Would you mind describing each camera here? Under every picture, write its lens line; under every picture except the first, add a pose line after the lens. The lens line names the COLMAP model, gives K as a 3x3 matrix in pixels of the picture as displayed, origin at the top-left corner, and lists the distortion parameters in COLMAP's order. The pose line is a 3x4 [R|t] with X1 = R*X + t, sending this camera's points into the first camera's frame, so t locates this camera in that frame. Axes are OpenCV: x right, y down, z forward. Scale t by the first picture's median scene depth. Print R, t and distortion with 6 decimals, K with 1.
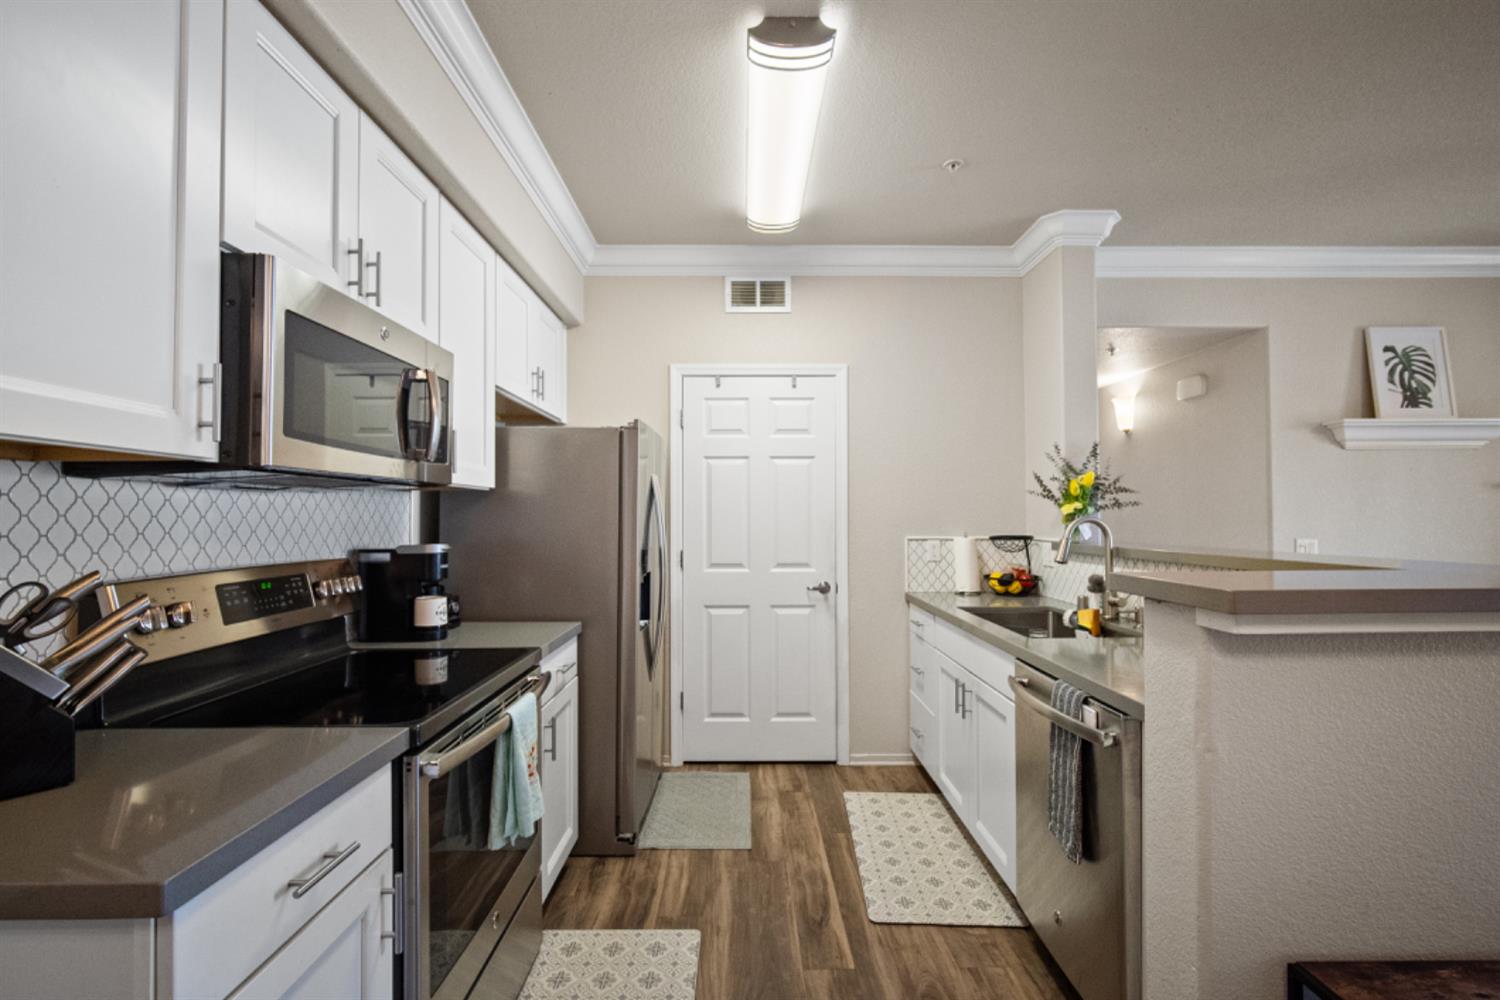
lens RADIAL K [[648.6, 0, 754.5], [0, 648.6, 498.9], [0, 0, 1]] dist [-0.019426, -0.000074]
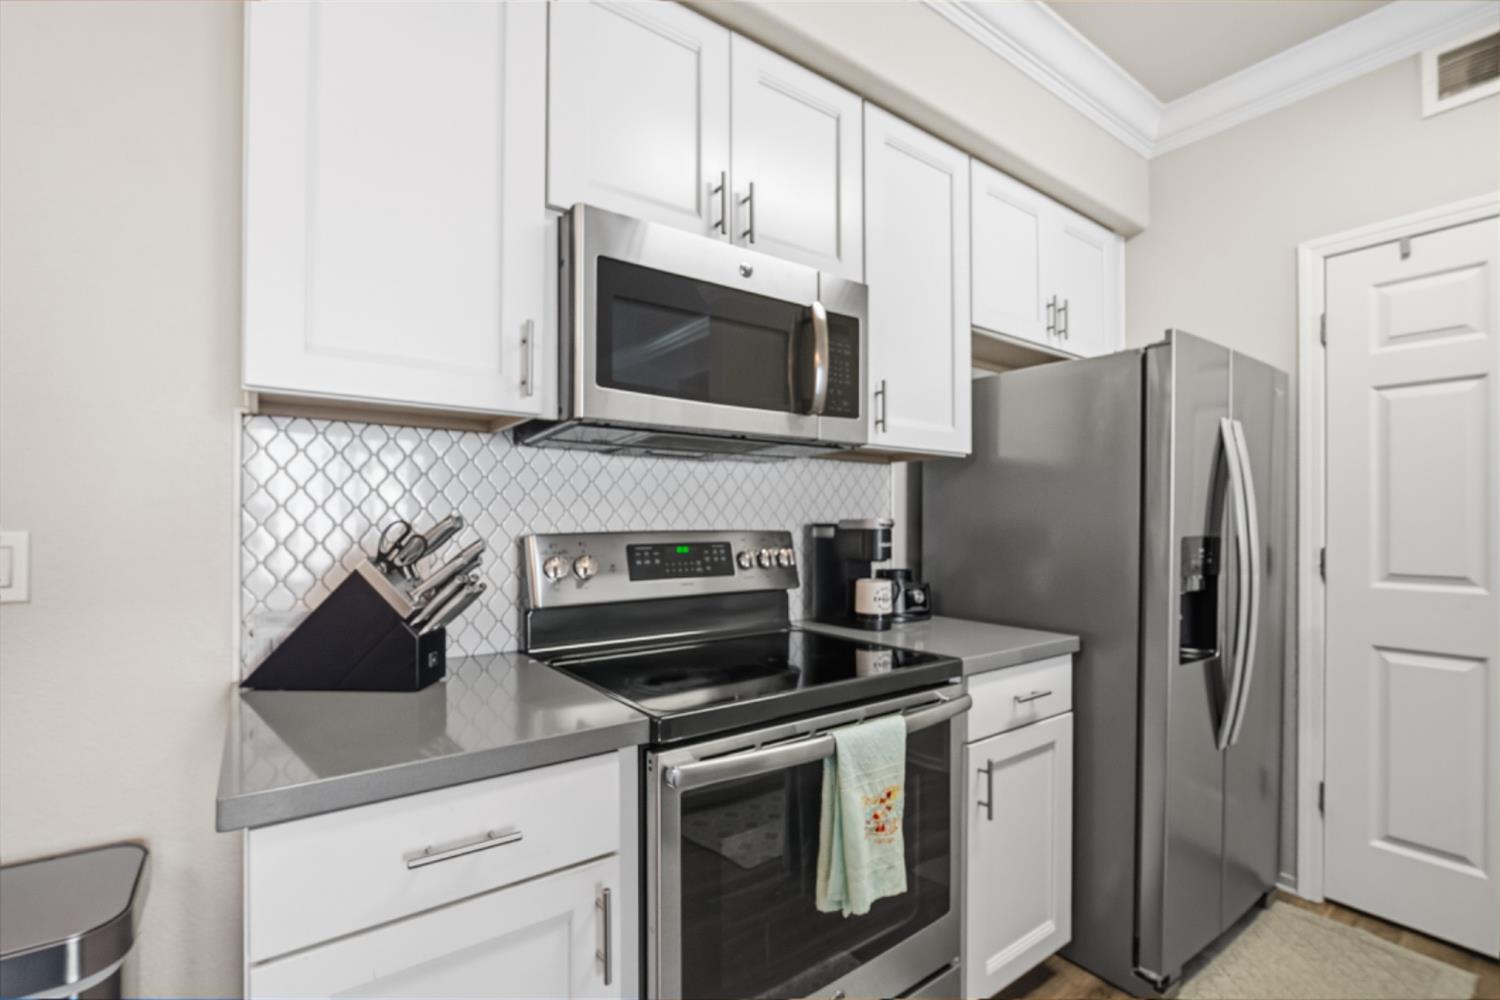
lens RADIAL K [[671.1, 0, 741.7], [0, 671.1, 516.7], [0, 0, 1]] dist [-0.014859, 0.002467]
pose [[0.581159, 0.001041, -0.813789, 0.084447], [0.018843, 0.999714, 0.014736, 0.034306], [0.813572, -0.023898, 0.580973, 0.226726]]
